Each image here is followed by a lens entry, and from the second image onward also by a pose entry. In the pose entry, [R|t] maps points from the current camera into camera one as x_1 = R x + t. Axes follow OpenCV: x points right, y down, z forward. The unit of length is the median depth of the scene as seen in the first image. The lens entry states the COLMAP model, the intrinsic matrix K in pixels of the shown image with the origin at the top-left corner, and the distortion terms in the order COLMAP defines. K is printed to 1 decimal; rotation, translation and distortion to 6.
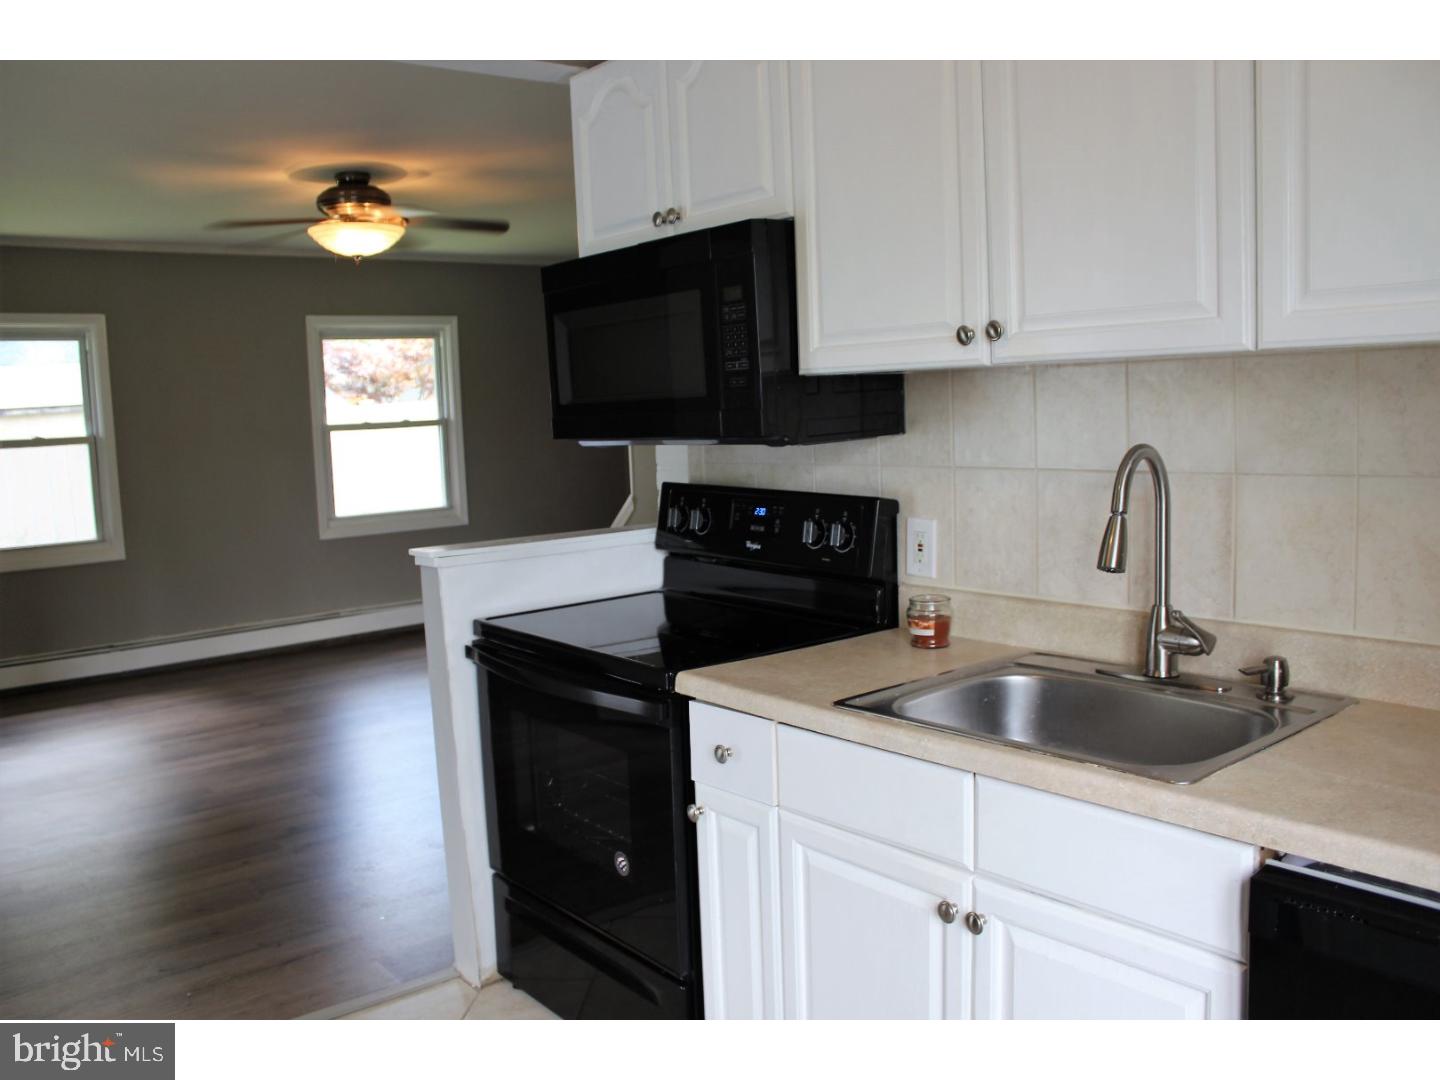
lens RADIAL K [[1257.8, 0, 720.0], [0, 1257.8, 540.0], [0, 0, 1]] dist [-0.088802, 0.005419]
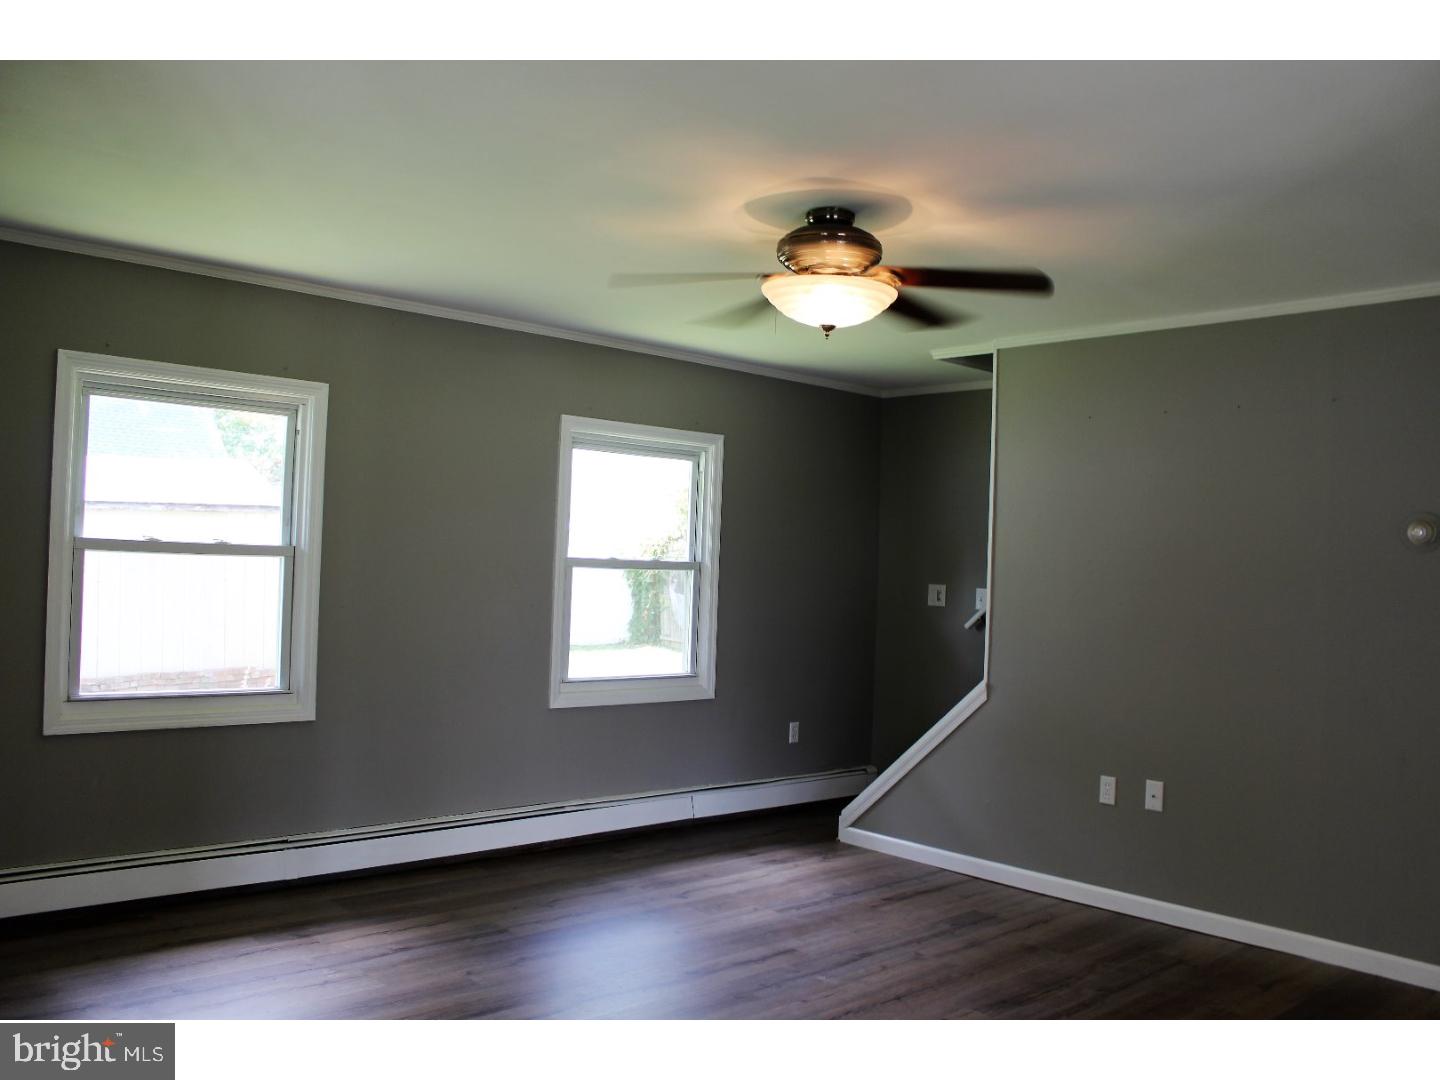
lens RADIAL K [[1257.8, 0, 720.0], [0, 1257.8, 540.0], [0, 0, 1]] dist [-0.088802, 0.005419]
pose [[0.995971, 0.078845, 0.042716, -0.285979], [-0.073004, 0.989551, -0.124336, -0.015174], [-0.052073, 0.120716, 0.991320, 0.253816]]
